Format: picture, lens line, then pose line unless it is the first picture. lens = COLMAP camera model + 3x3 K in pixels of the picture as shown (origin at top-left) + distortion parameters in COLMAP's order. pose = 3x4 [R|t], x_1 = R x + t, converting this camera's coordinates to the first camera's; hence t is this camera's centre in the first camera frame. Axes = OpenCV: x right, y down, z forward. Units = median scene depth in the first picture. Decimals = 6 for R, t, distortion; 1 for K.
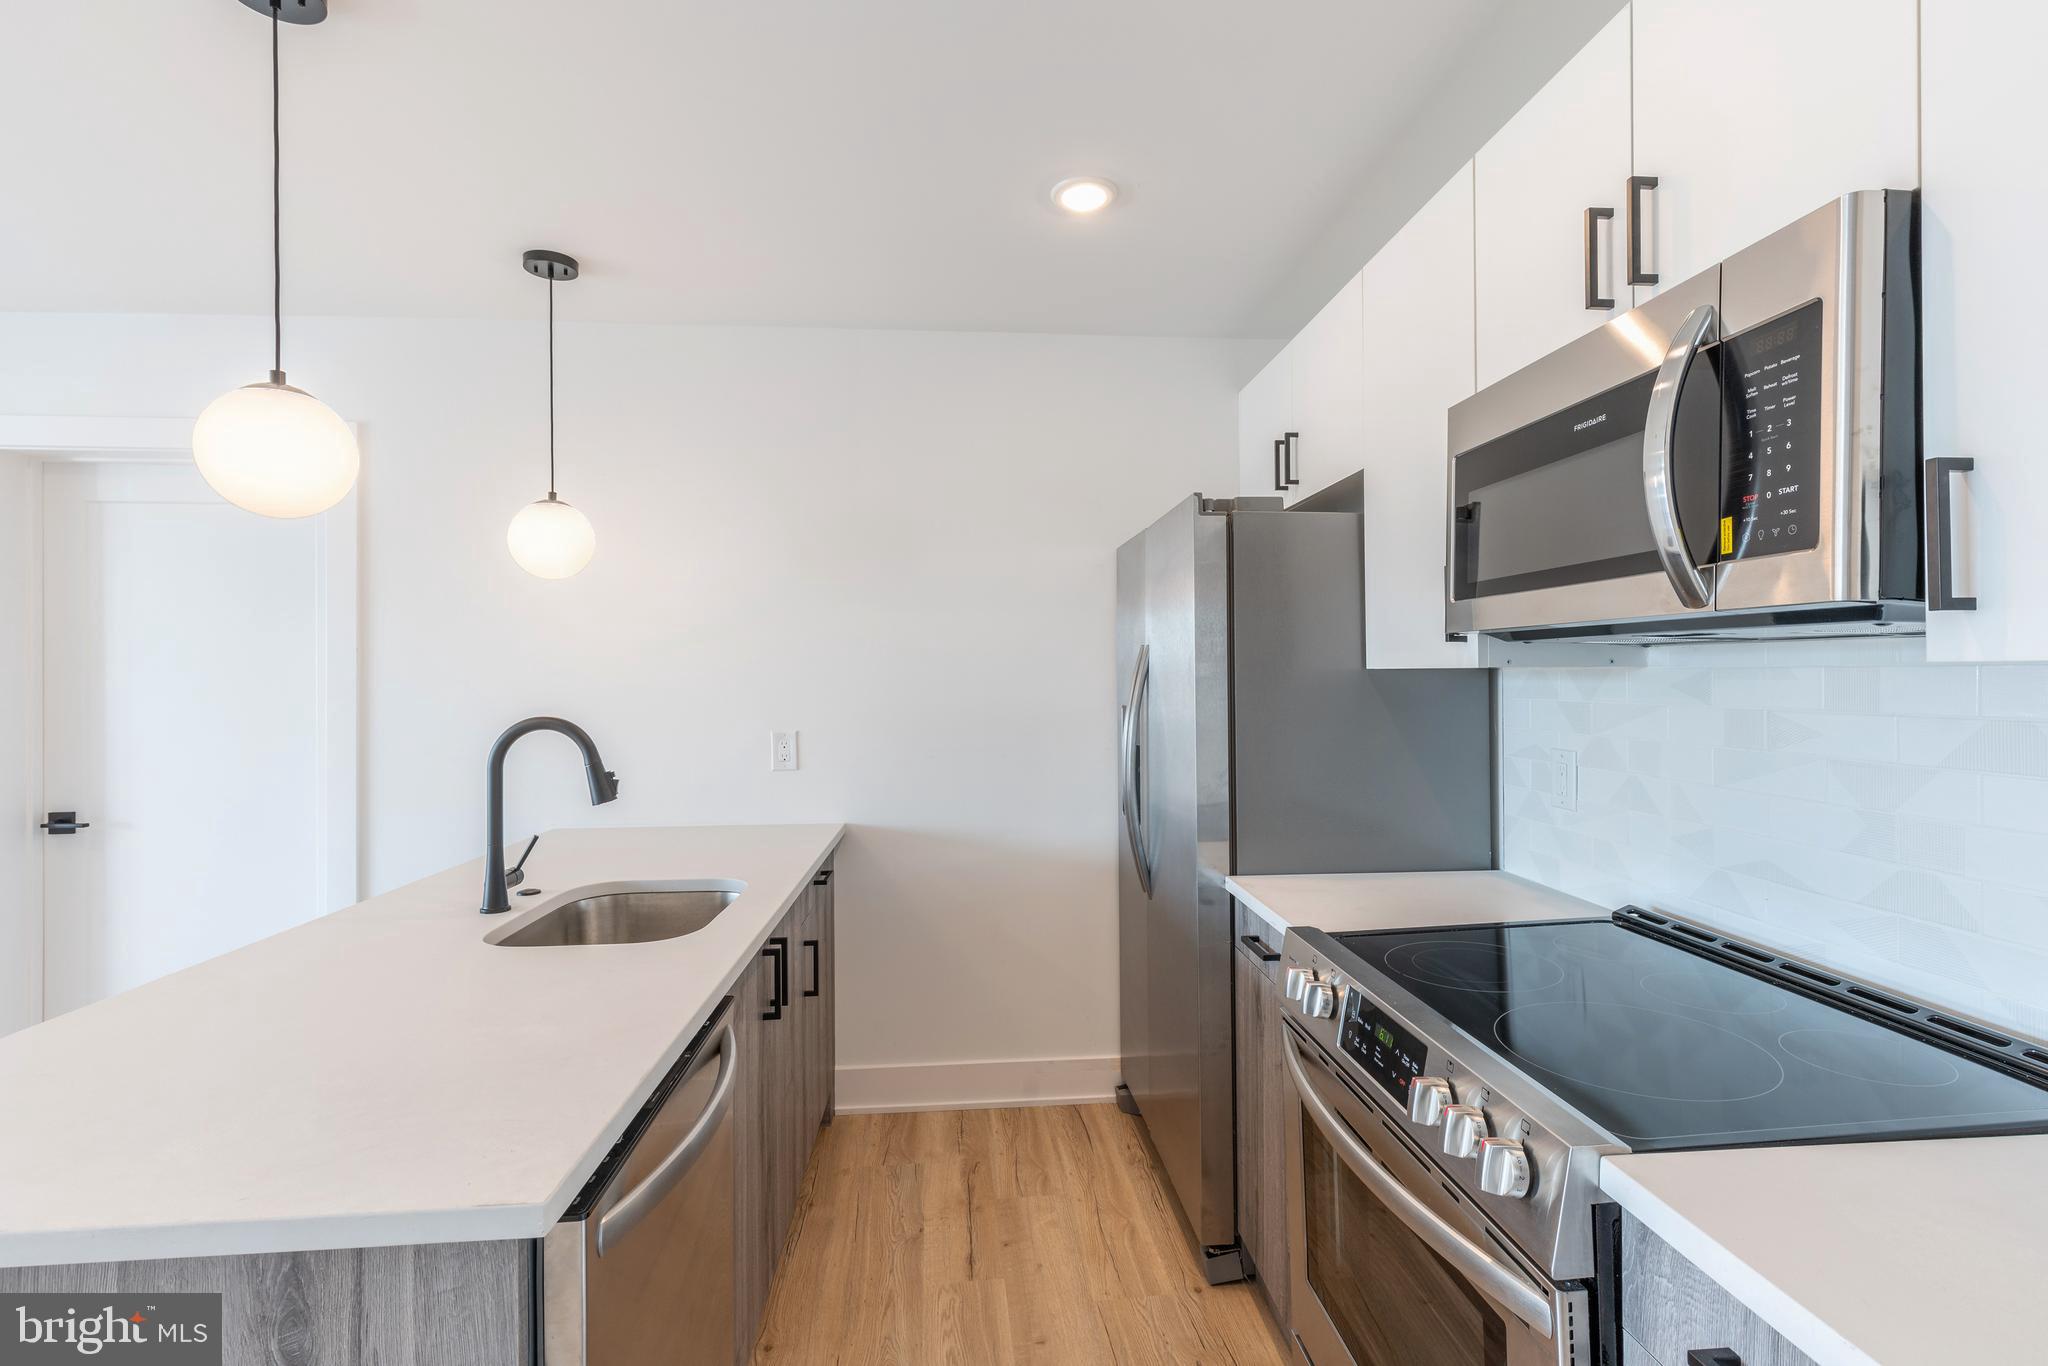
lens RADIAL K [[926.7, 0, 1031.2], [0, 926.7, 680.5], [0, 0, 1]] dist [0.004751, -0.000057]
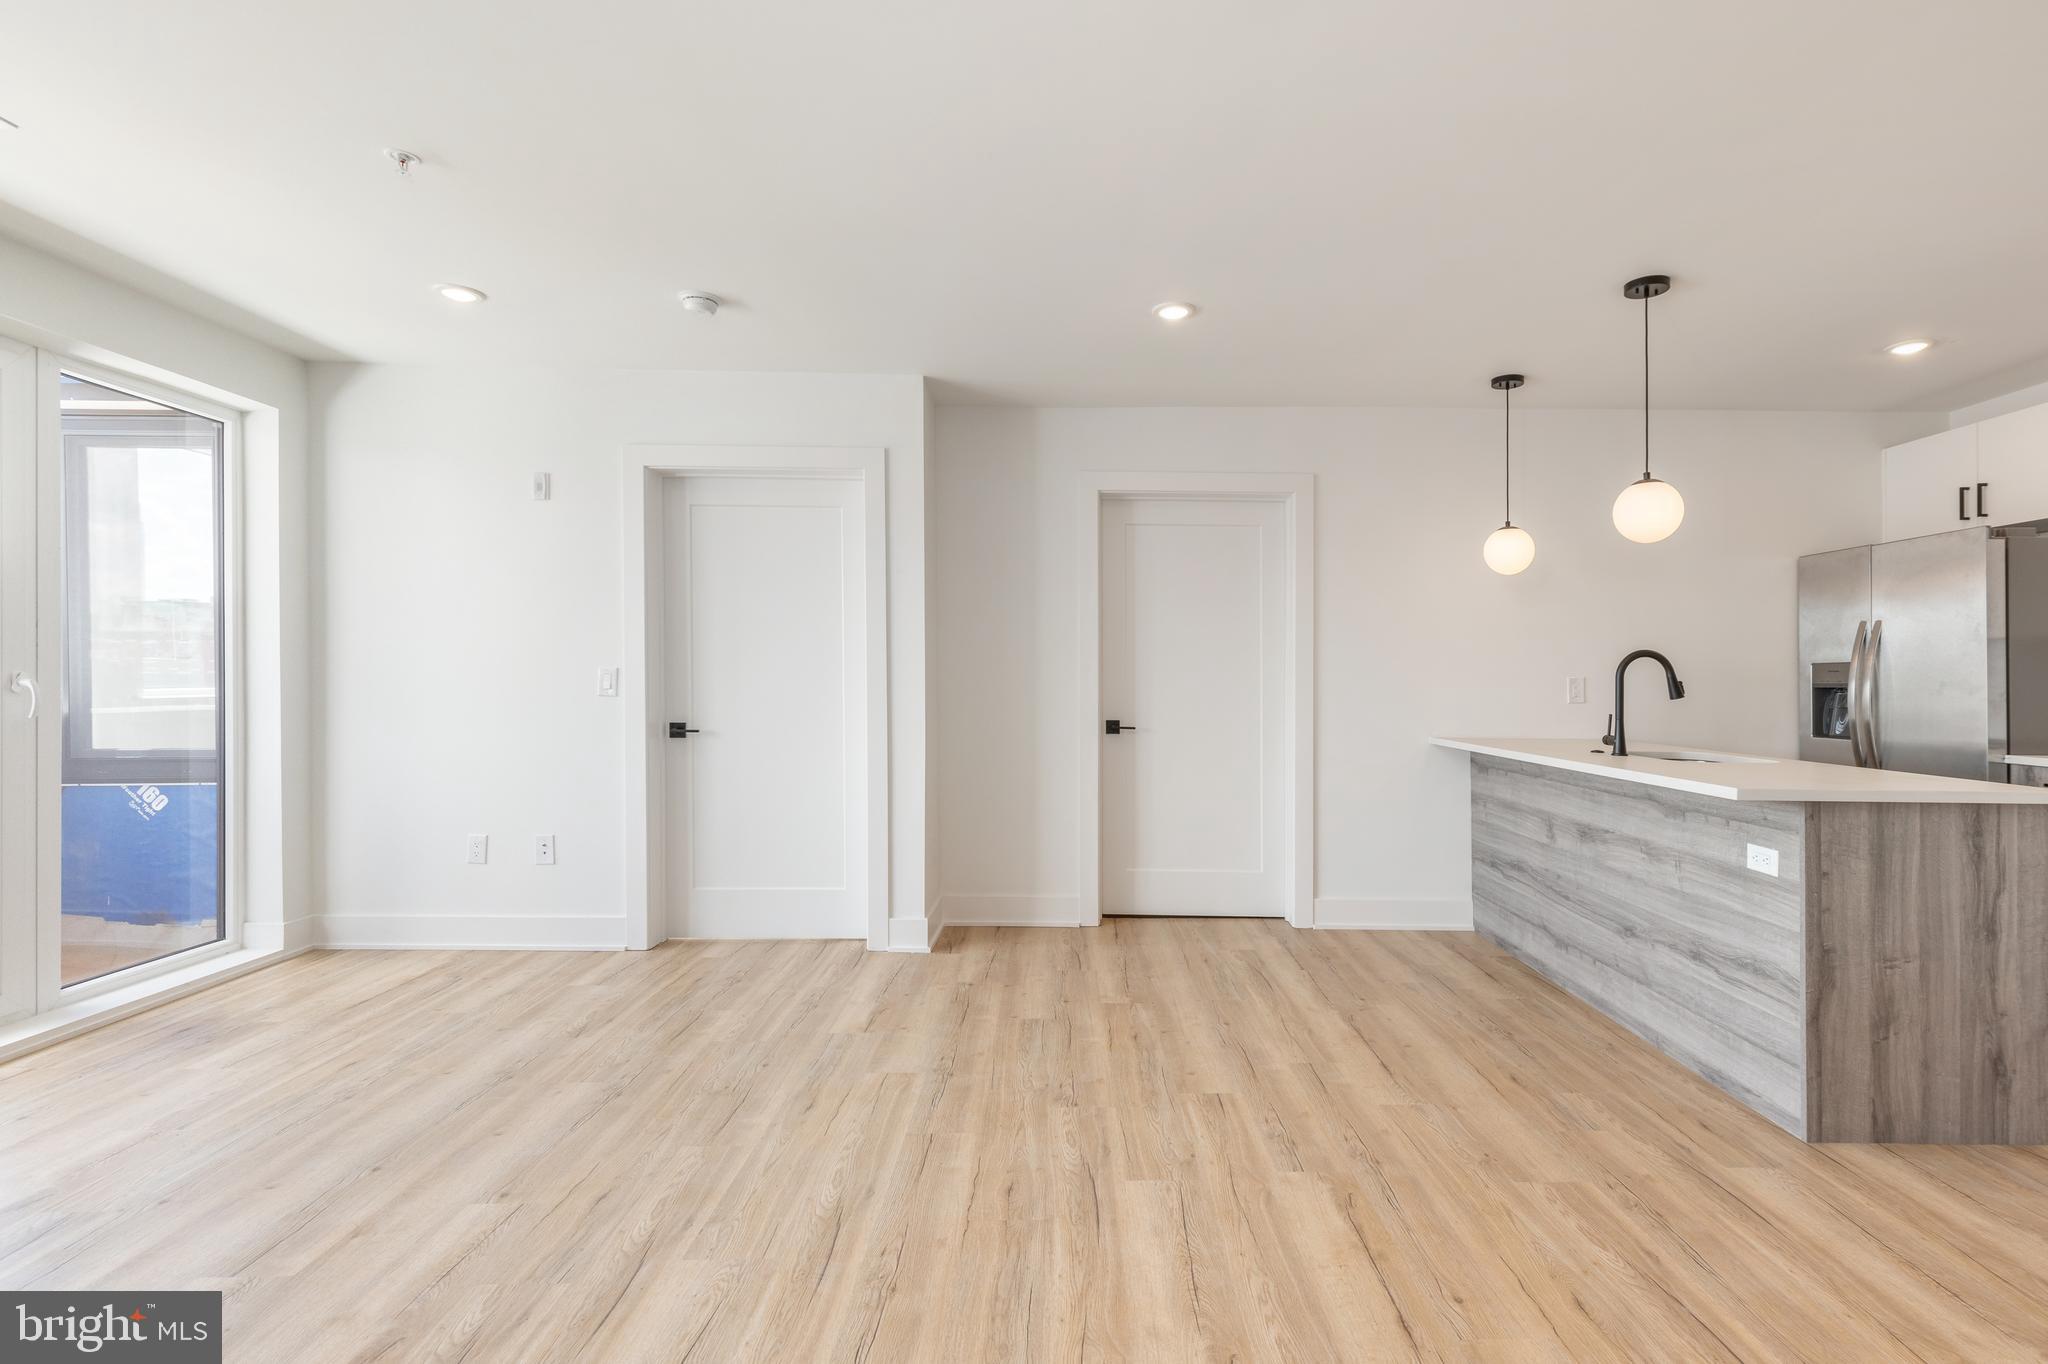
lens RADIAL K [[959.2, 0, 1085.9], [0, 959.2, 669.2], [0, 0, 1]] dist [0.002301, 0.000762]
pose [[0.997050, 0.015075, -0.075264, -1.468852], [-0.016139, 0.999778, -0.013544, 0.118286], [0.075043, 0.014718, 0.997072, -0.958977]]
